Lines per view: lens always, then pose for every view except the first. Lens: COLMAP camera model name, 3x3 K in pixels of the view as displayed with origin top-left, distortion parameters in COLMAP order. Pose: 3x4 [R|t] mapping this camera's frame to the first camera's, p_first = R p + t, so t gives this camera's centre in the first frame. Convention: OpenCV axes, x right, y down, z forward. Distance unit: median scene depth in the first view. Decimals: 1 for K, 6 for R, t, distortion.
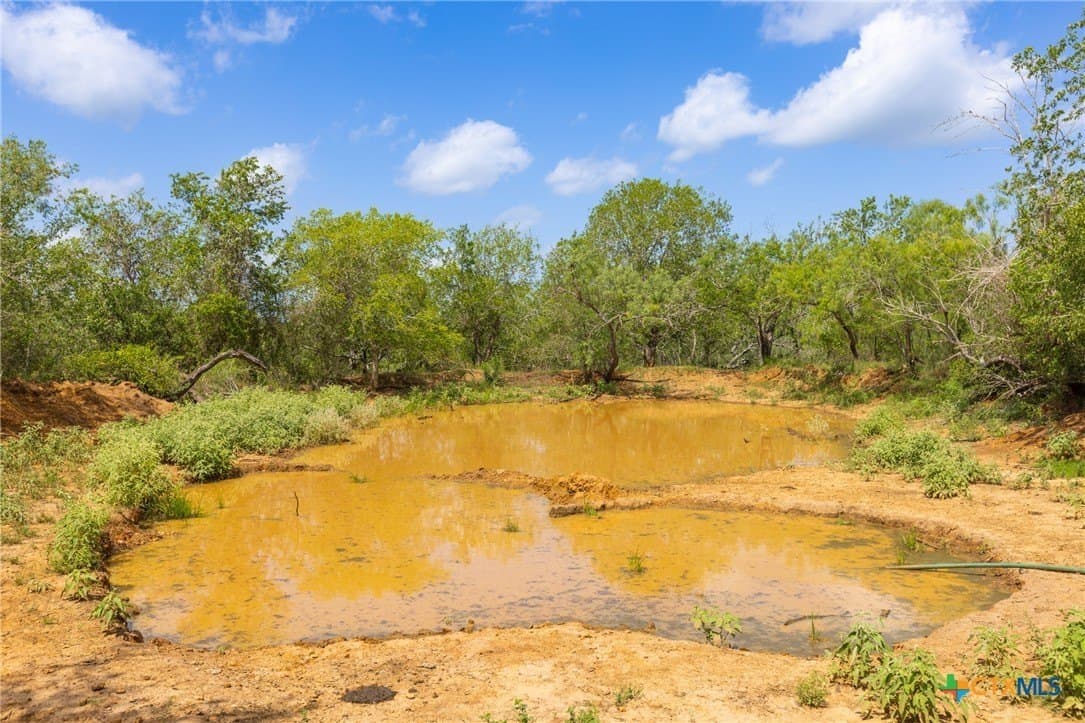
lens RADIAL K [[858.8, 0, 542.5], [0, 858.8, 361.5], [0, 0, 1]] dist [-0.000020, 0.000775]
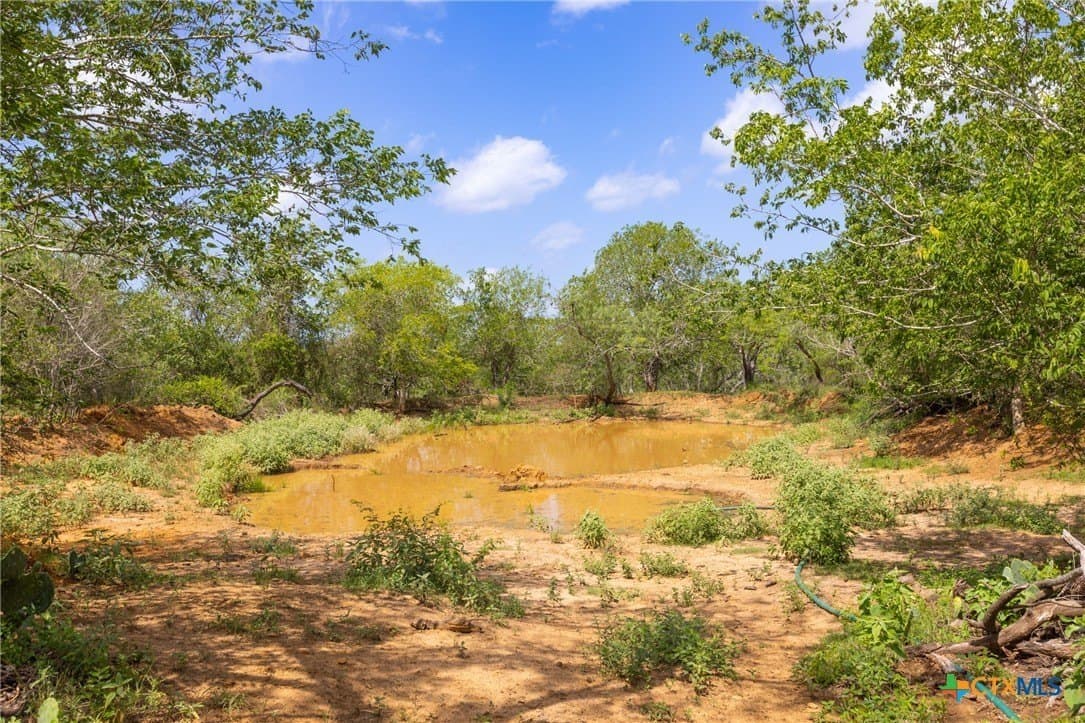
lens RADIAL K [[858.8, 0, 542.5], [0, 858.8, 361.5], [0, 0, 1]] dist [-0.000020, 0.000775]
pose [[0.999017, -0.006262, -0.043873, 0.046486], [0.004972, 0.999554, -0.029445, -0.001159], [0.044038, 0.029198, 0.998603, -0.156326]]
